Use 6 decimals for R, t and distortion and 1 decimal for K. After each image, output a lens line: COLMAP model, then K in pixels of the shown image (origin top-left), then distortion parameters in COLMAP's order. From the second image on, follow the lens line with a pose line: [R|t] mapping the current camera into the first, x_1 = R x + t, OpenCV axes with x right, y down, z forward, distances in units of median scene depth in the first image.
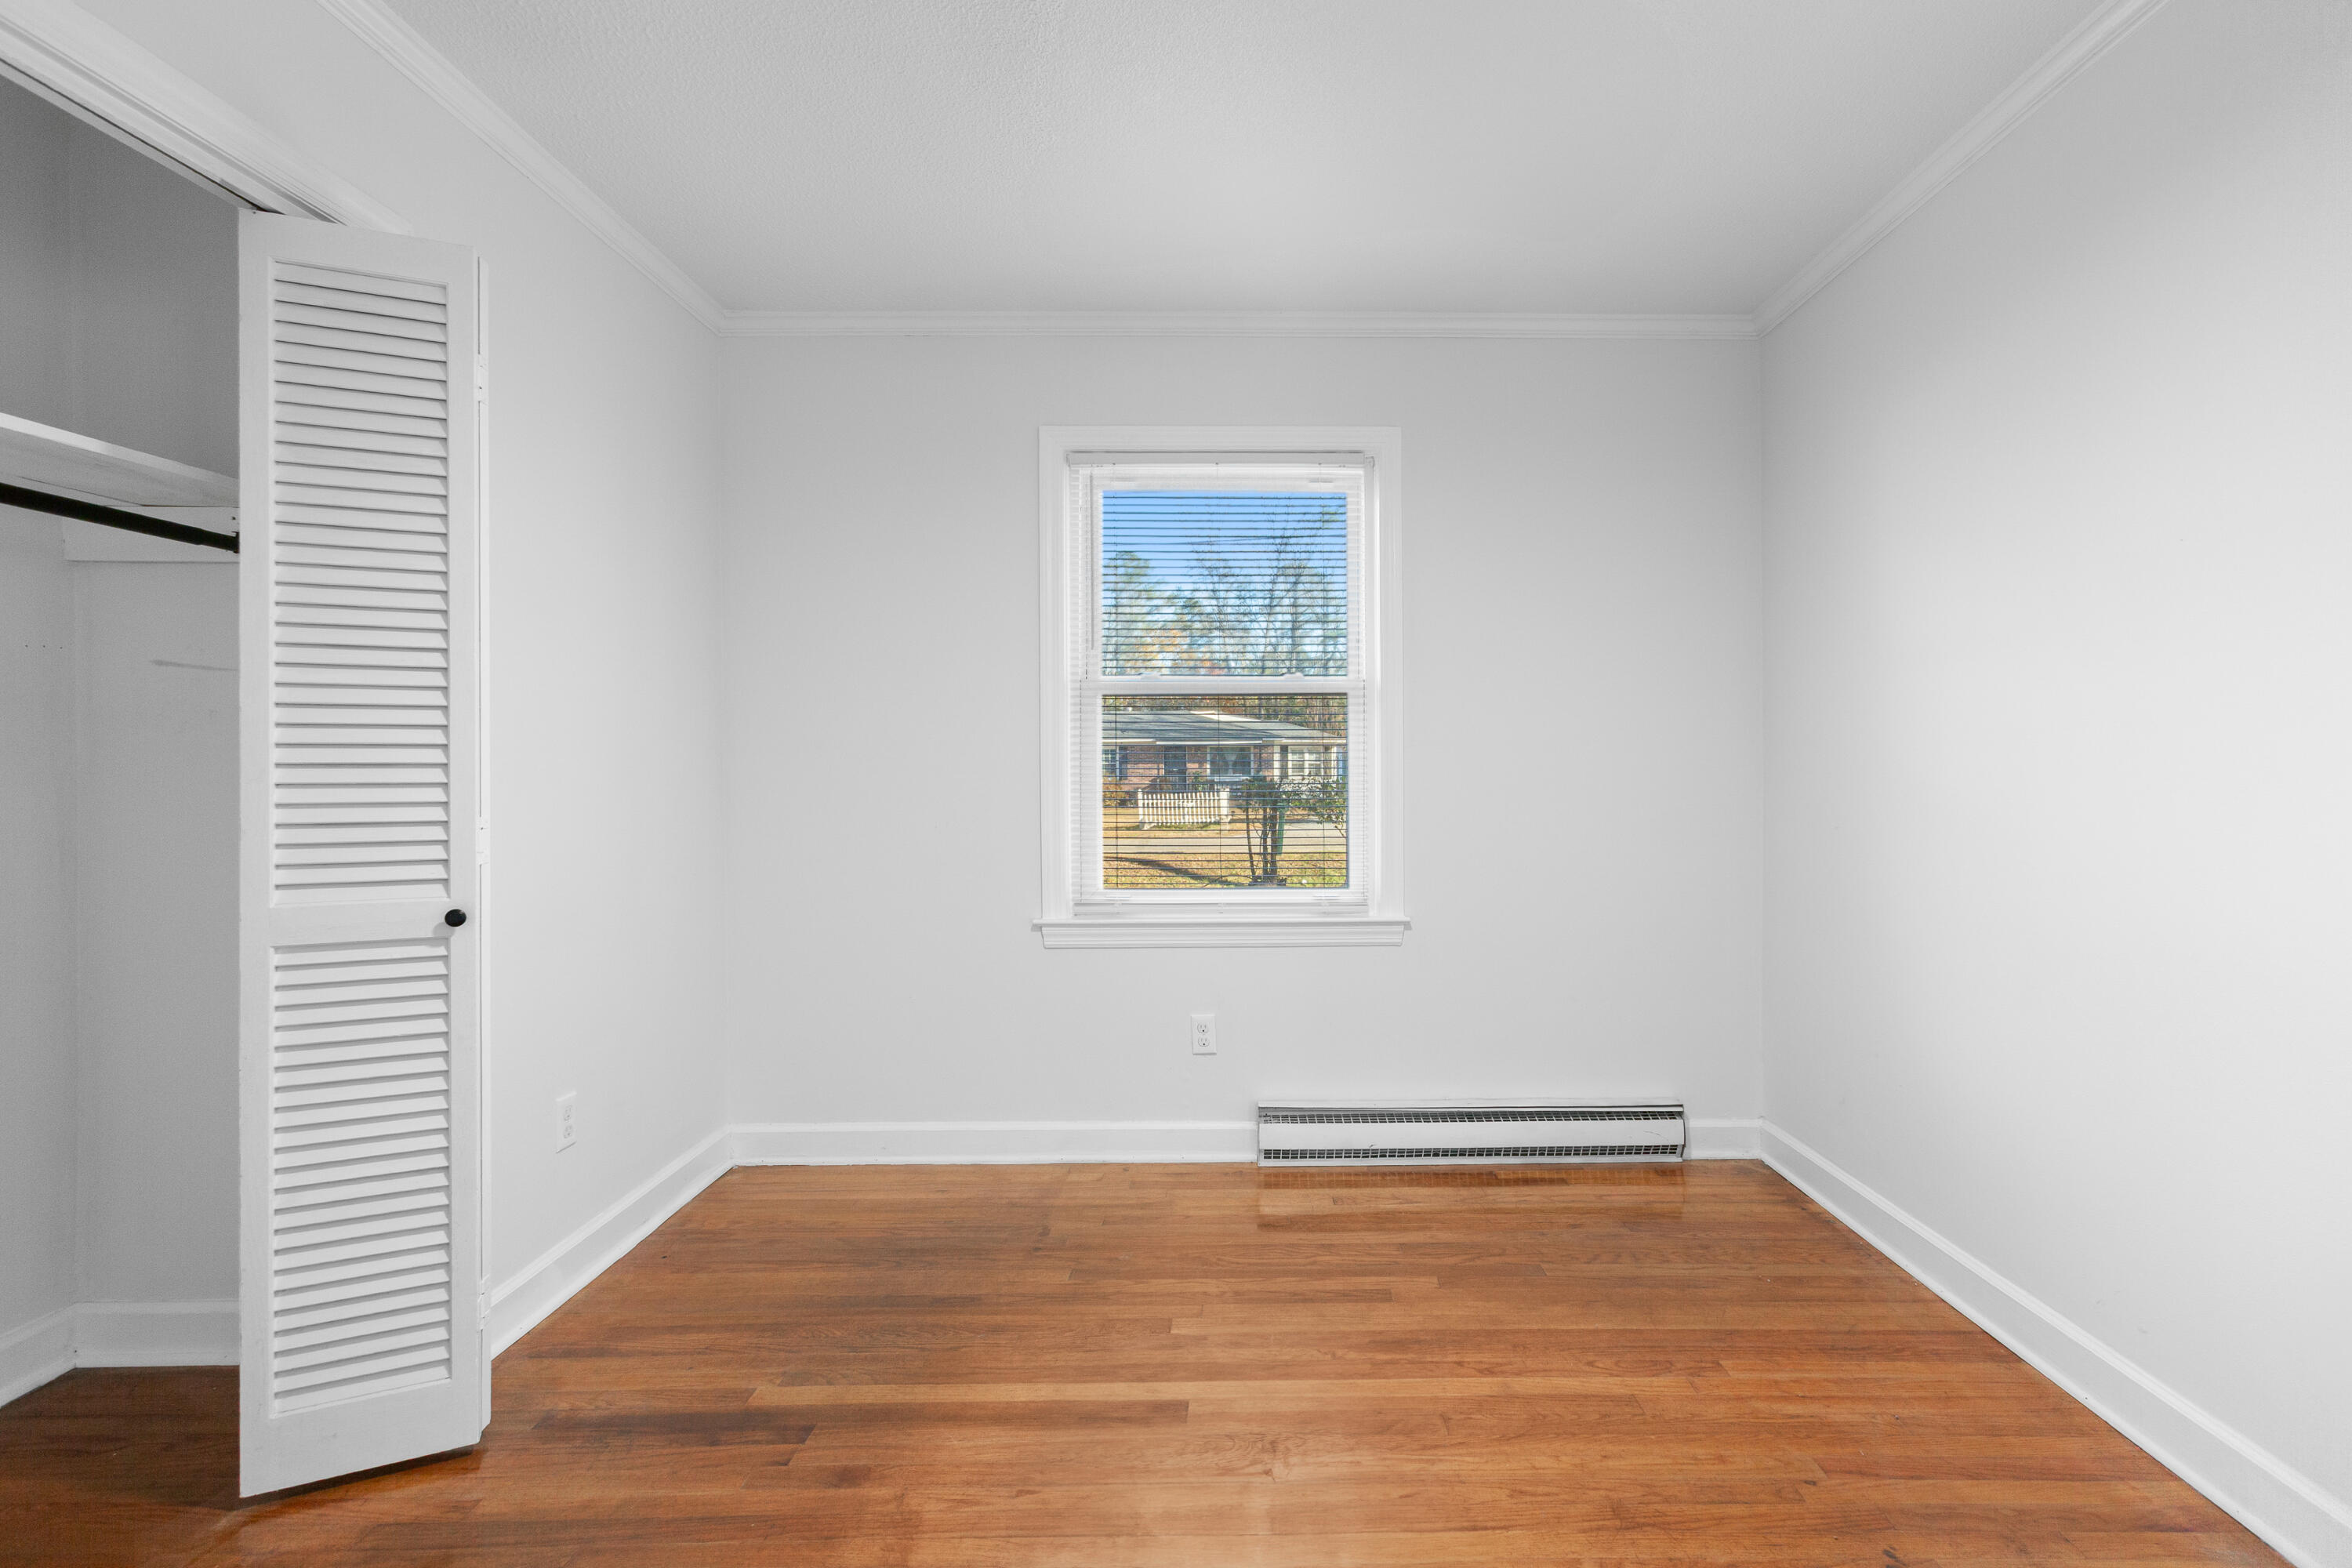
lens RADIAL K [[1093.0, 0, 1249.7], [0, 1093.0, 784.7], [0, 0, 1]] dist [0.000681, 0.000099]
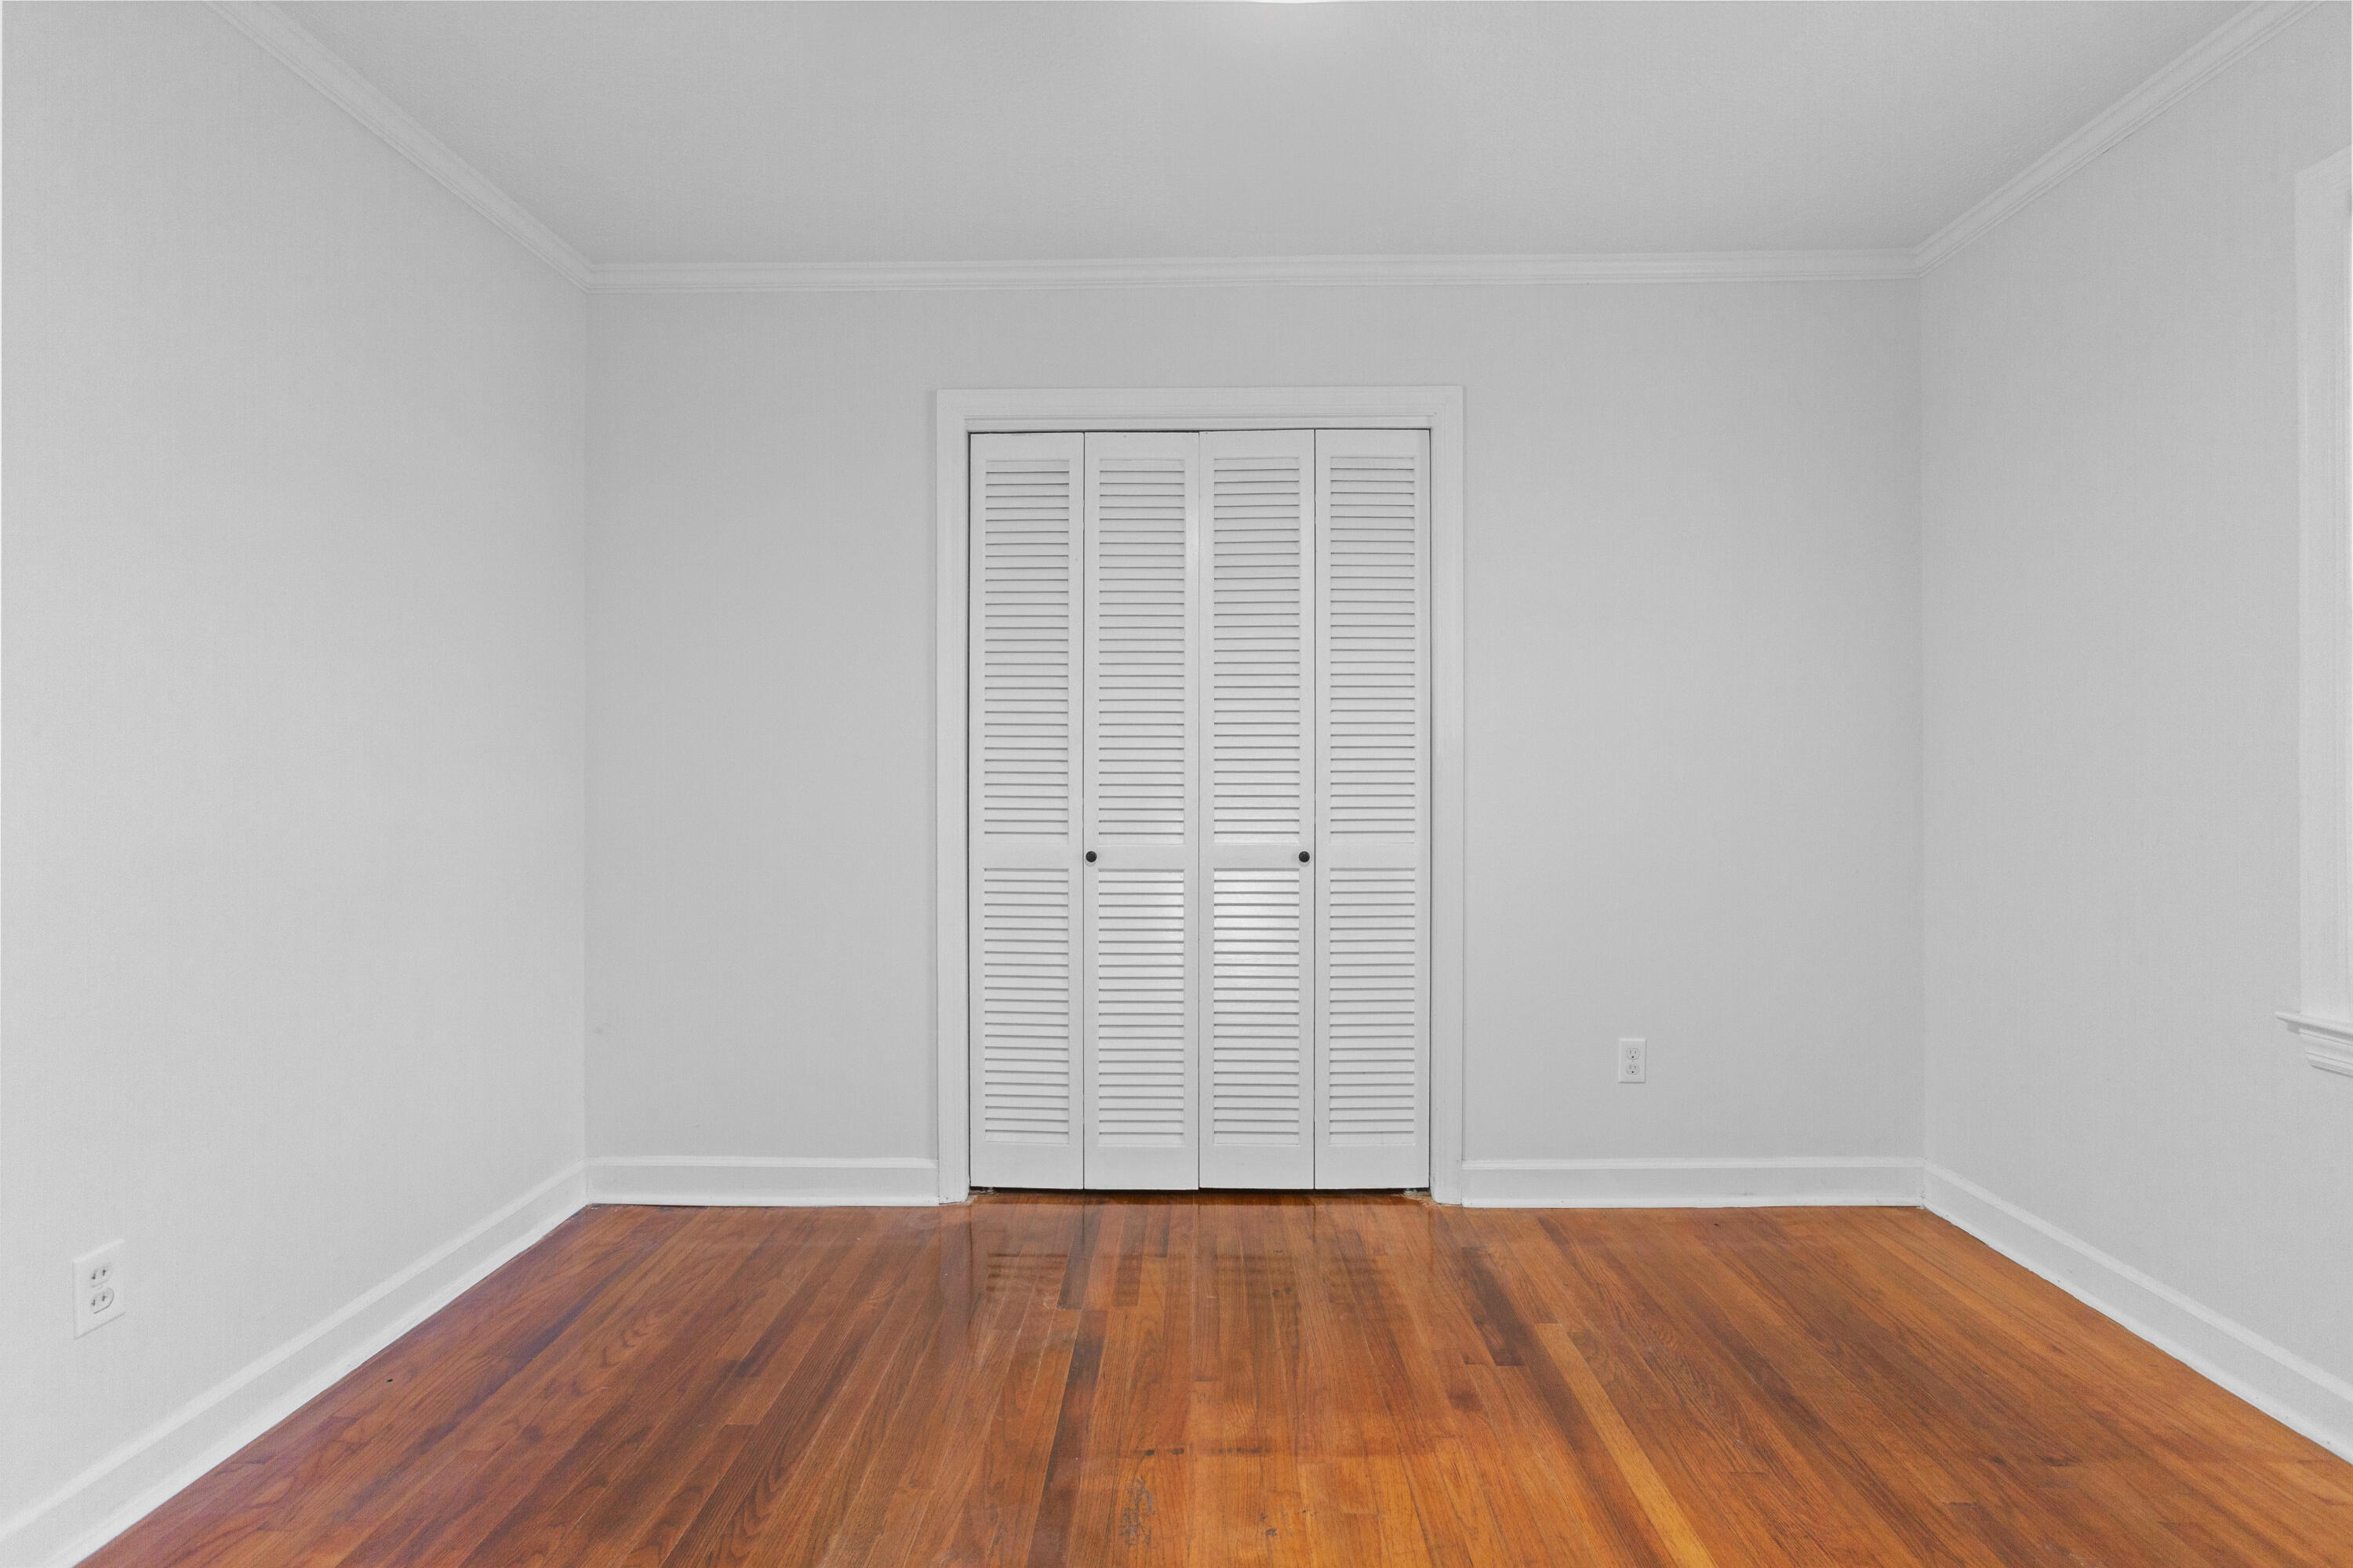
lens RADIAL K [[1051.0, 0, 1181.9], [0, 1051.0, 779.2], [0, 0, 1]] dist [-0.007933, 0.006081]
pose [[-0.041342, 0.016491, -0.999009, 0.665361], [-0.006699, 0.999837, 0.016782, -0.013803], [0.999123, 0.007386, -0.041225, 0.715014]]
